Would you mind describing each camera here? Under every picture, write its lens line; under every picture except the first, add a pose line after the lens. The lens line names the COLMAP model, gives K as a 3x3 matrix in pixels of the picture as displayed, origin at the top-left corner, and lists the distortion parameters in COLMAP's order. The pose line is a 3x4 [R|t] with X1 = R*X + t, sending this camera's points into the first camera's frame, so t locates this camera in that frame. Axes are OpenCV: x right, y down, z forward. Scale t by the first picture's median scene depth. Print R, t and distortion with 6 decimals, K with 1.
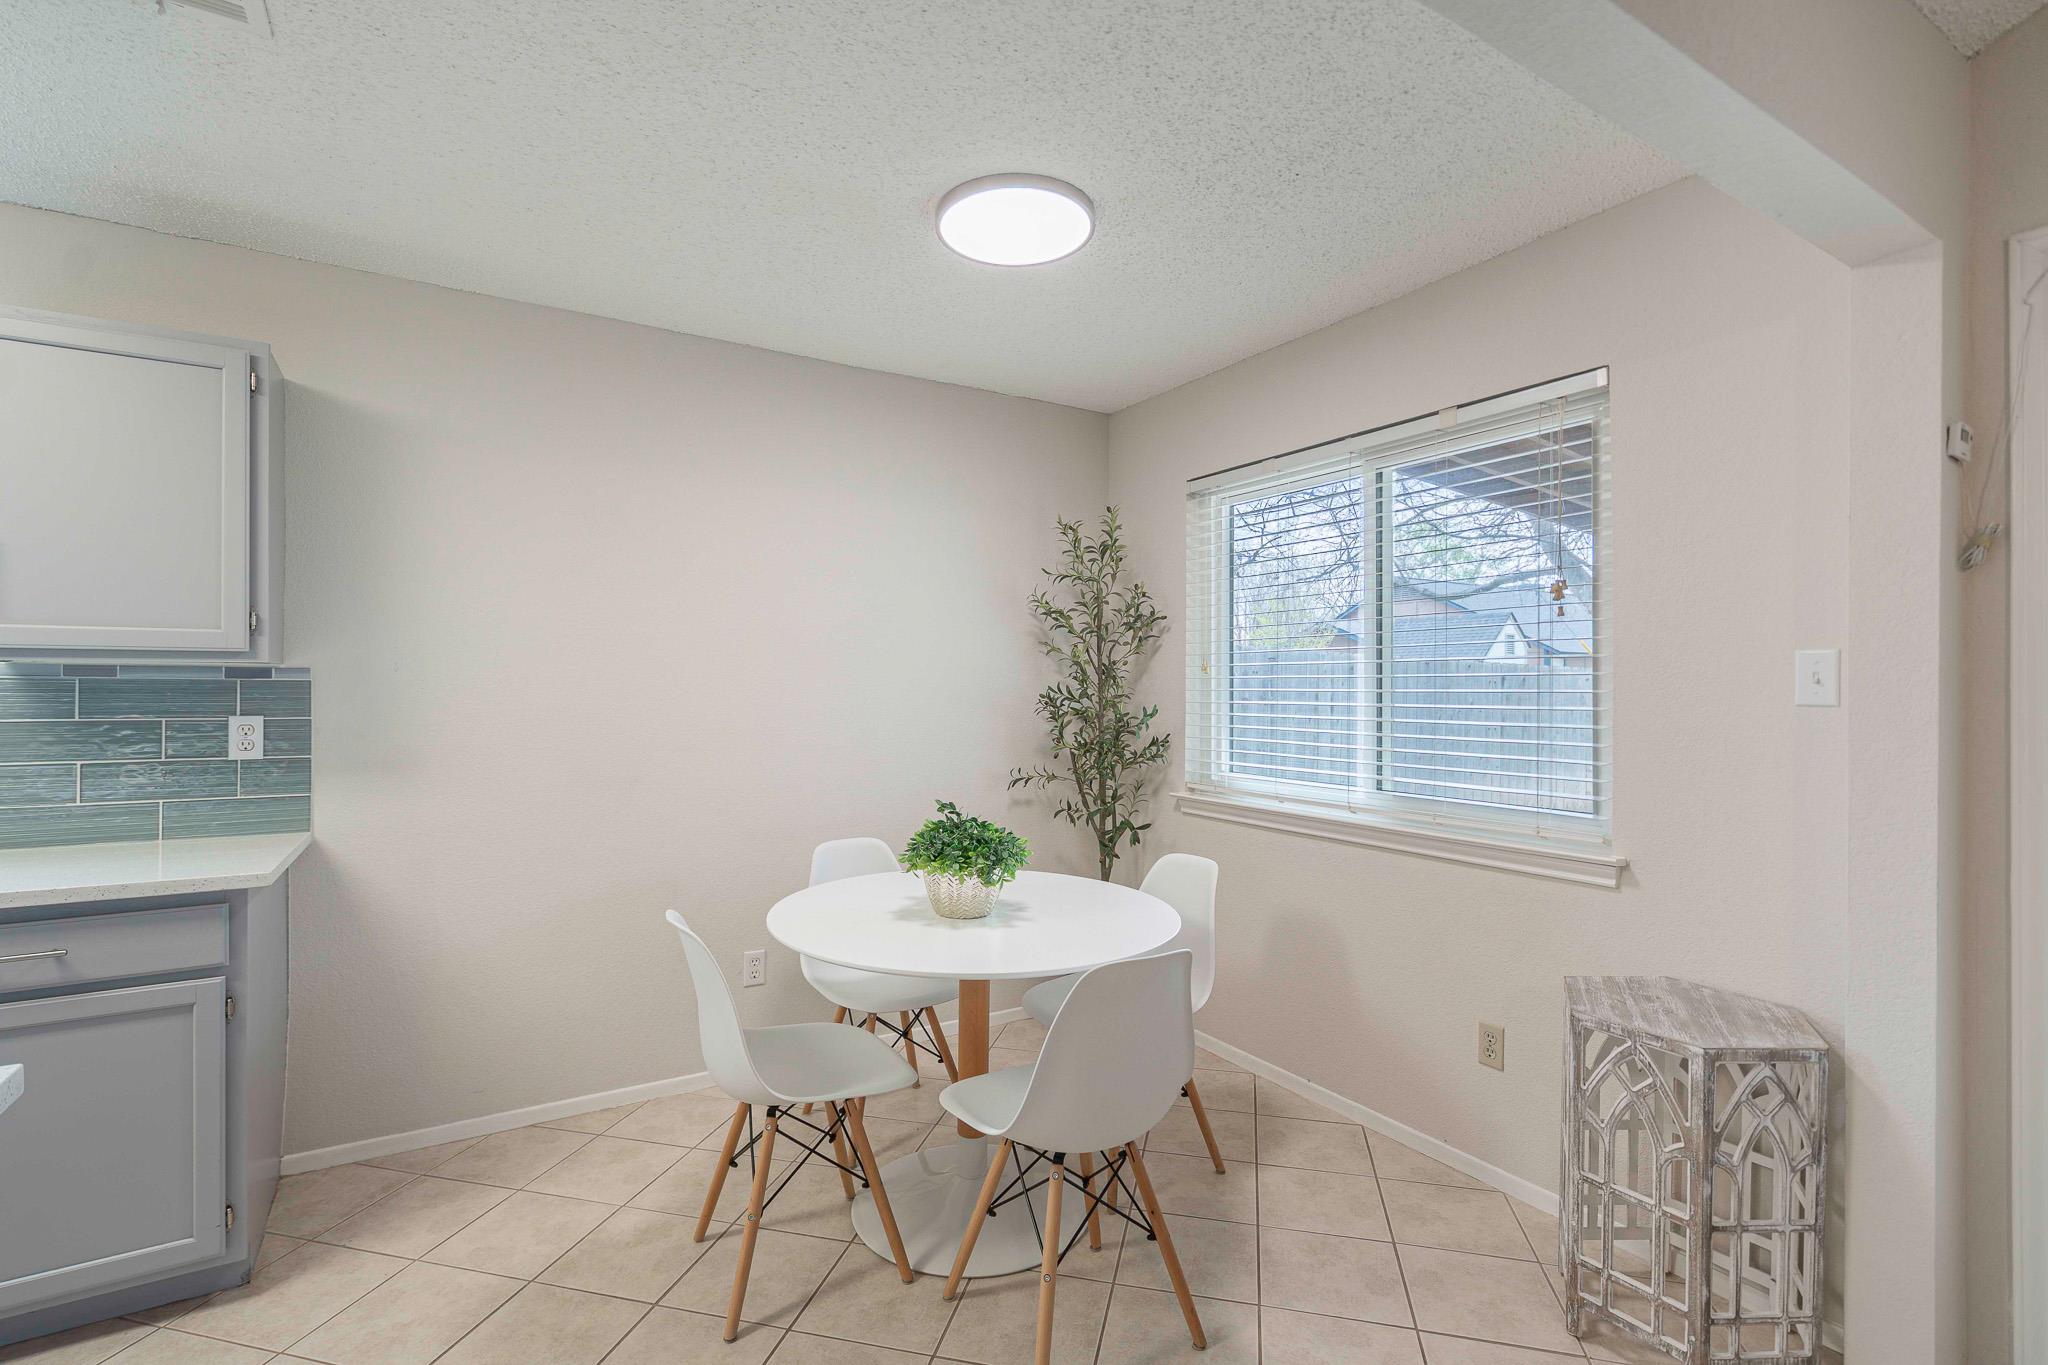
lens RADIAL K [[945.3, 0, 1013.9], [0, 945.3, 677.5], [0, 0, 1]] dist [0.002149, 0.001274]
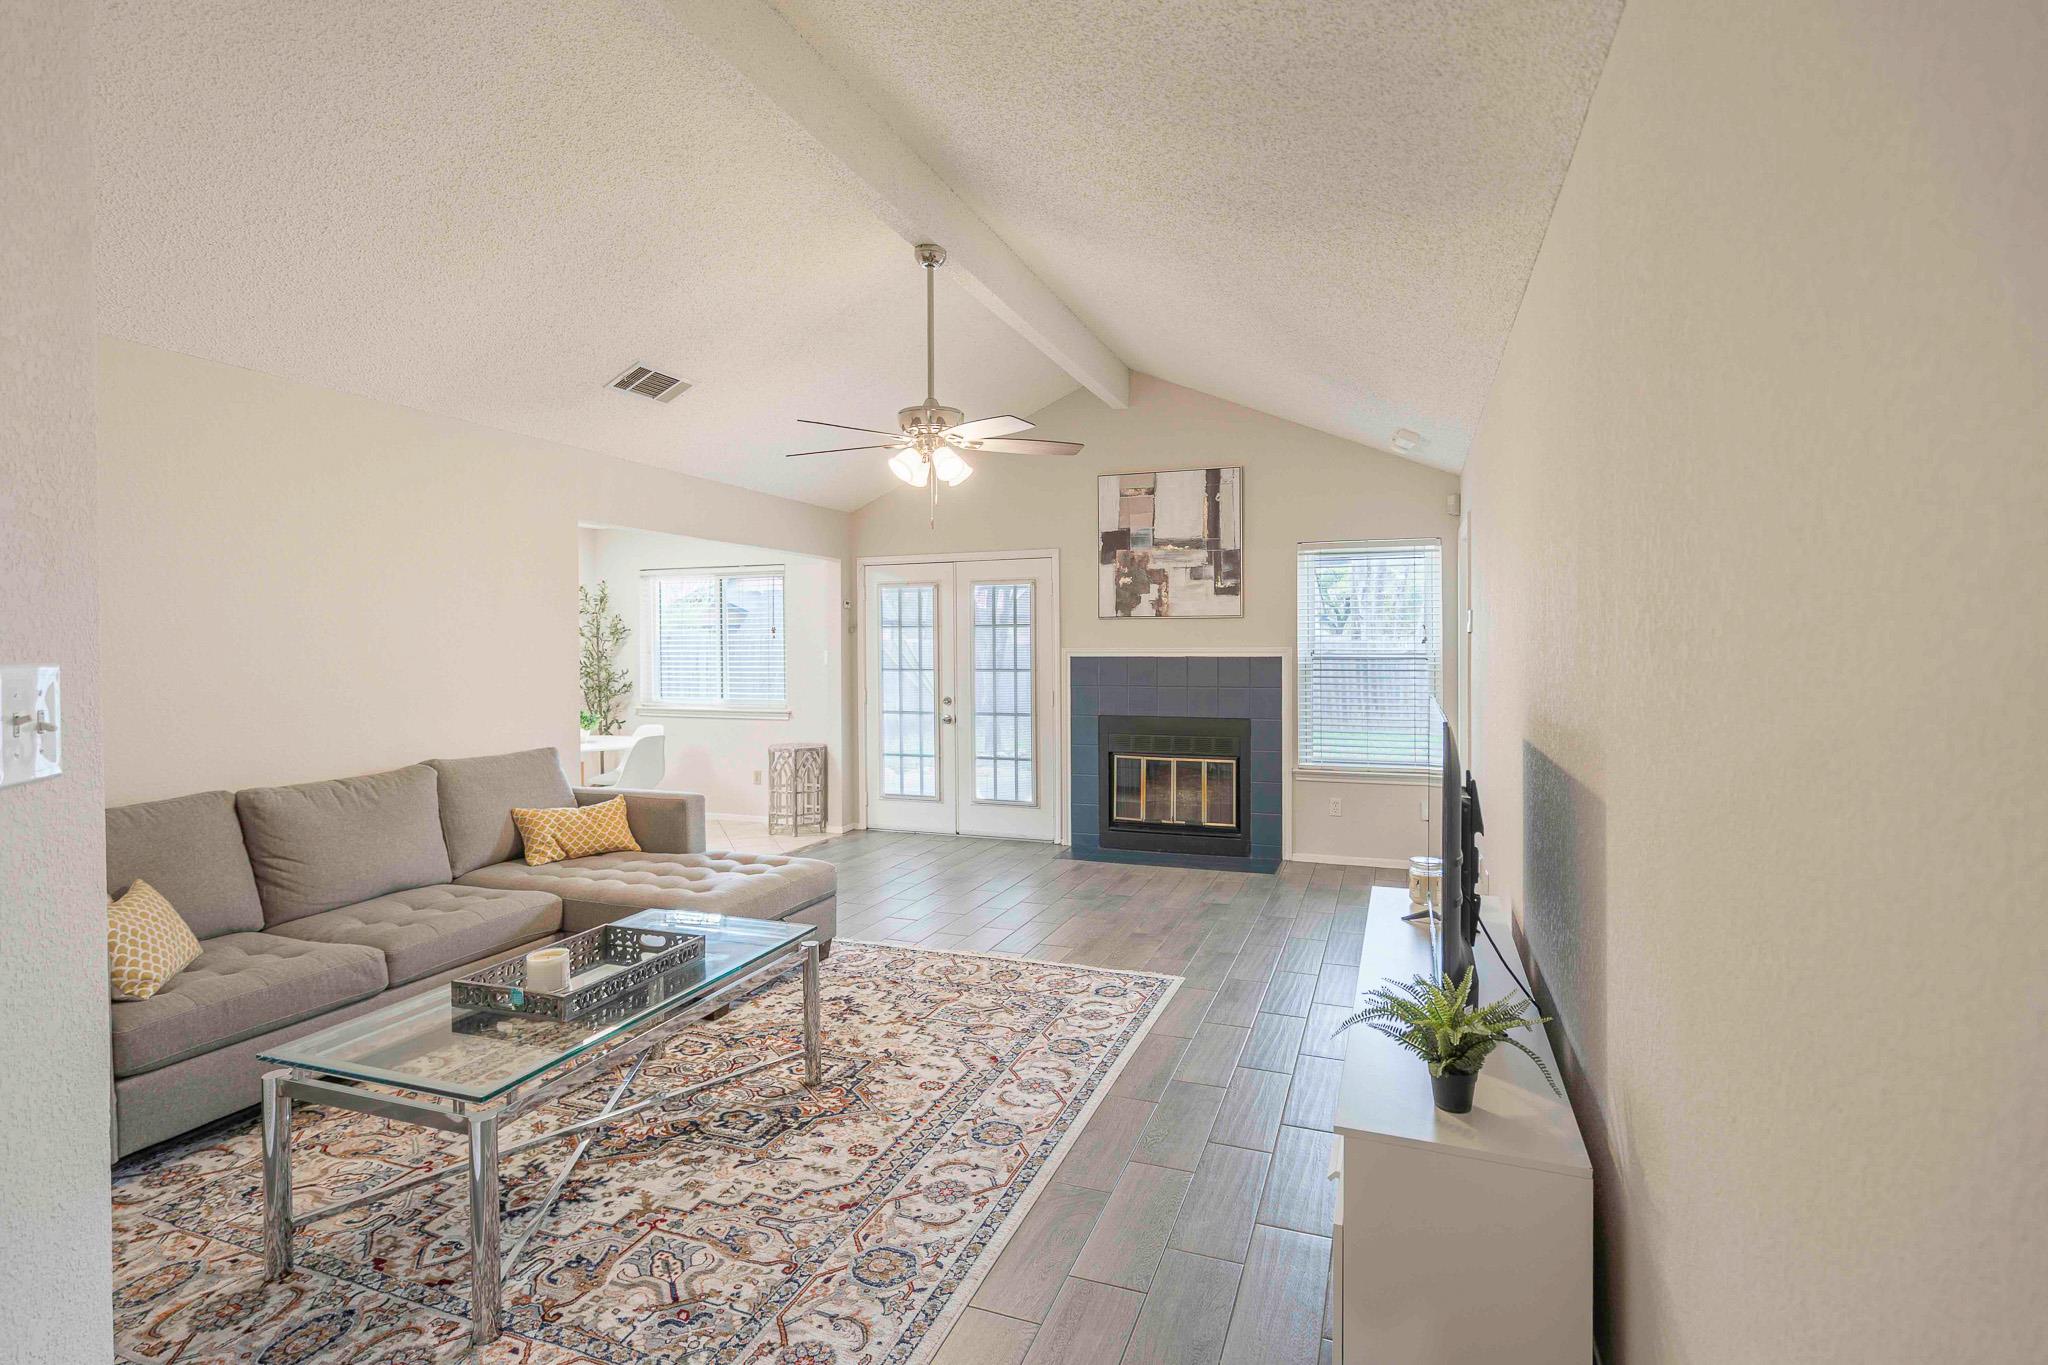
lens RADIAL K [[945.3, 0, 1072.0], [0, 945.3, 689.7], [0, 0, 1]] dist [0.002149, 0.001274]
pose [[0.772001, -0.030780, 0.634875, -0.664549], [-0.006870, 0.998364, 0.056756, -0.081247], [-0.635584, -0.048177, 0.770527, -2.037274]]
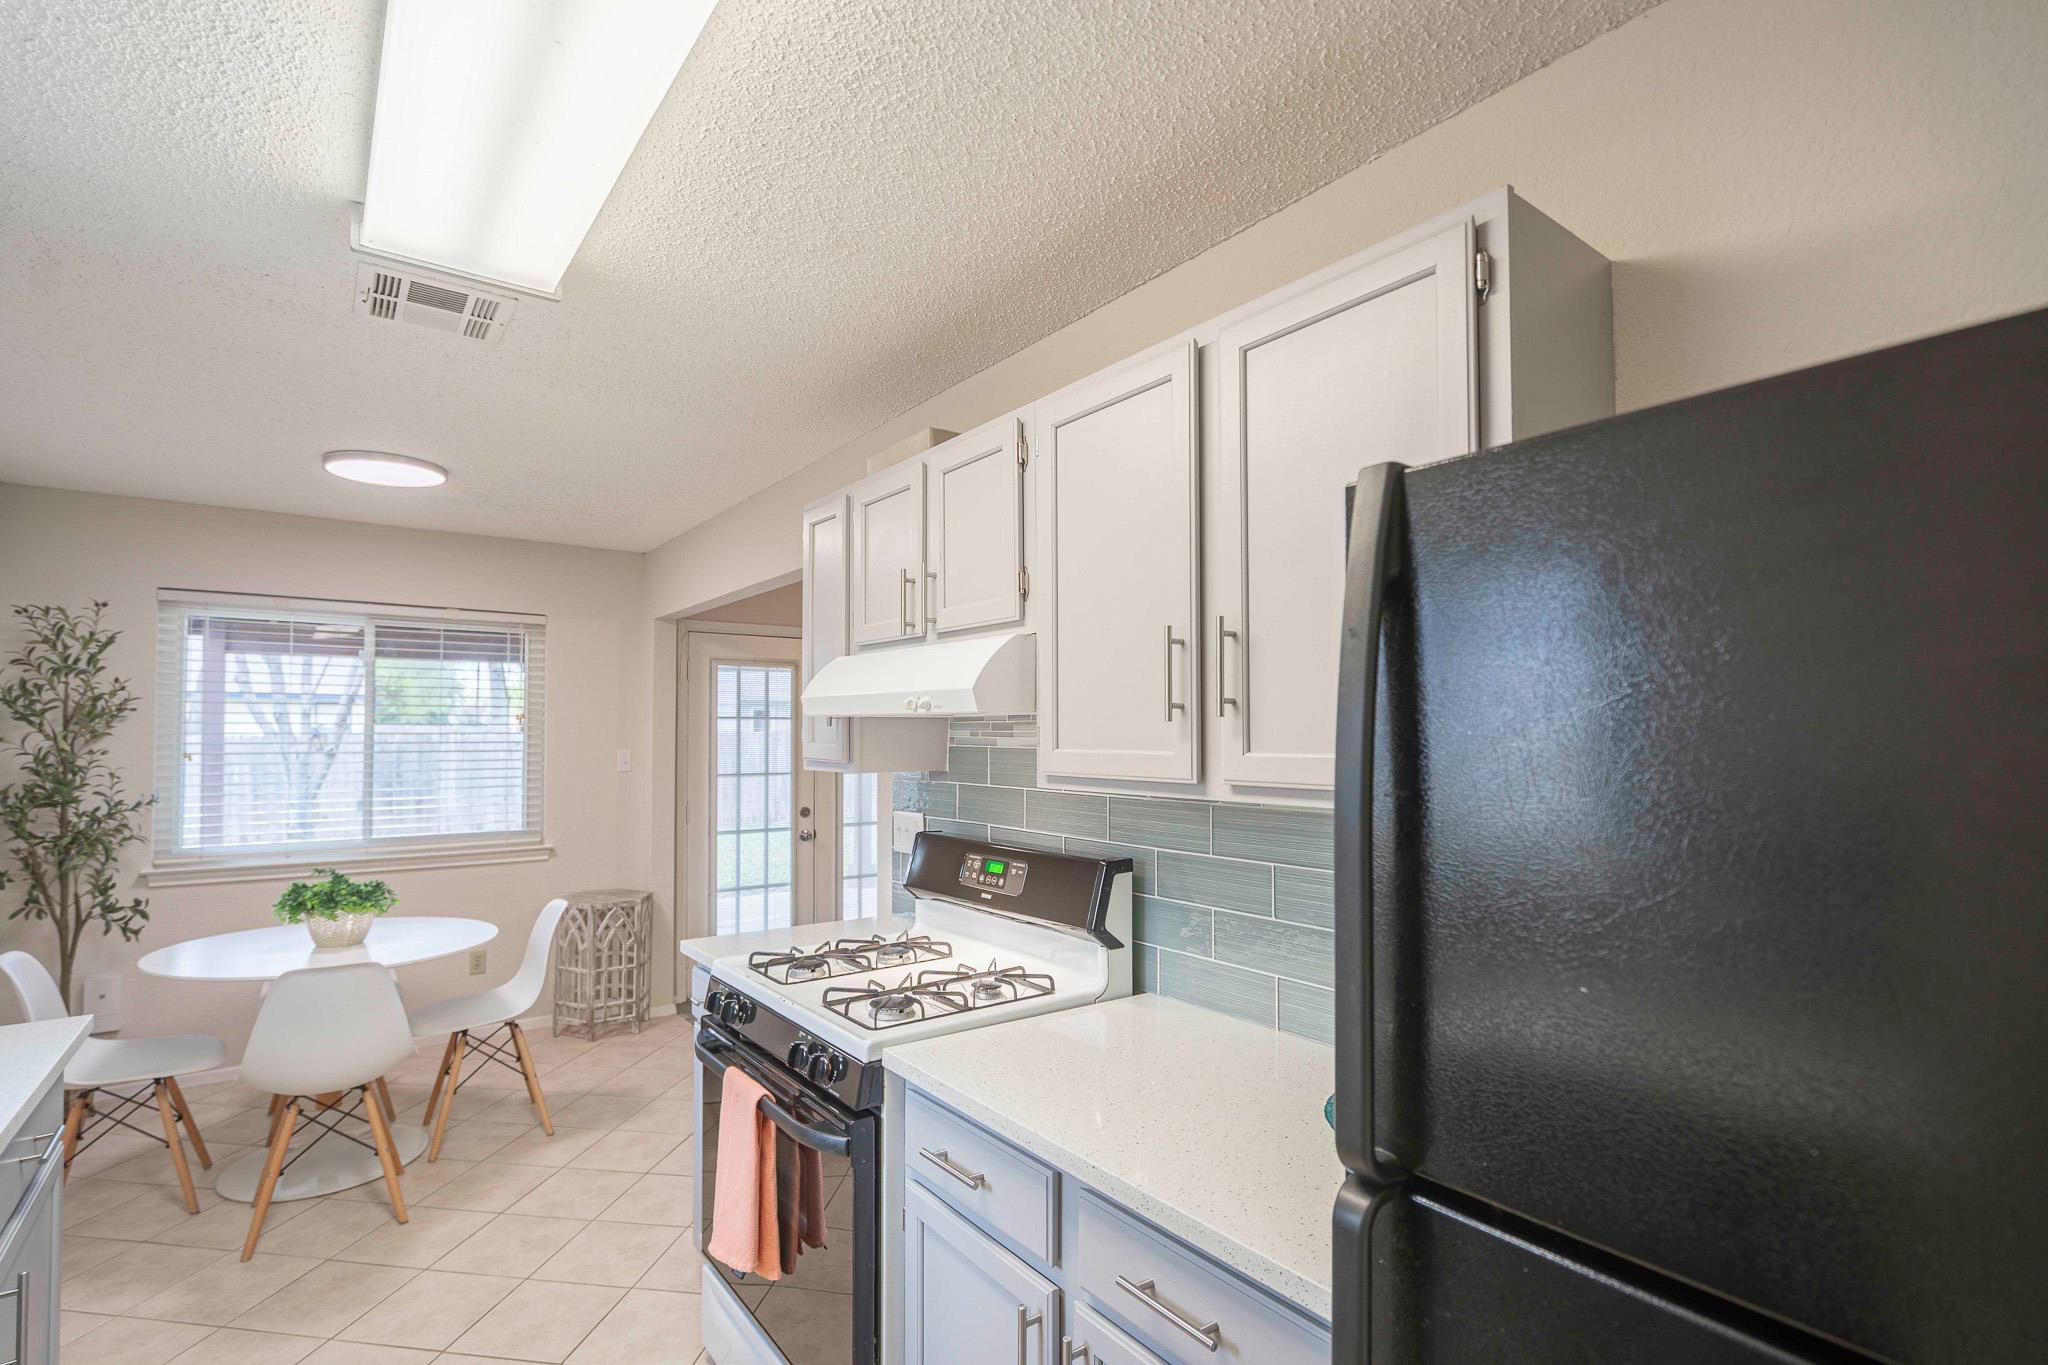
lens RADIAL K [[945.3, 0, 991.6], [0, 945.3, 715.8], [0, 0, 1]] dist [0.002149, 0.001274]
pose [[-0.098826, 0.021539, 0.994872, -1.449306], [-0.018907, 0.999545, -0.023518, -0.070514], [-0.994925, -0.021135, -0.098373, 0.174696]]
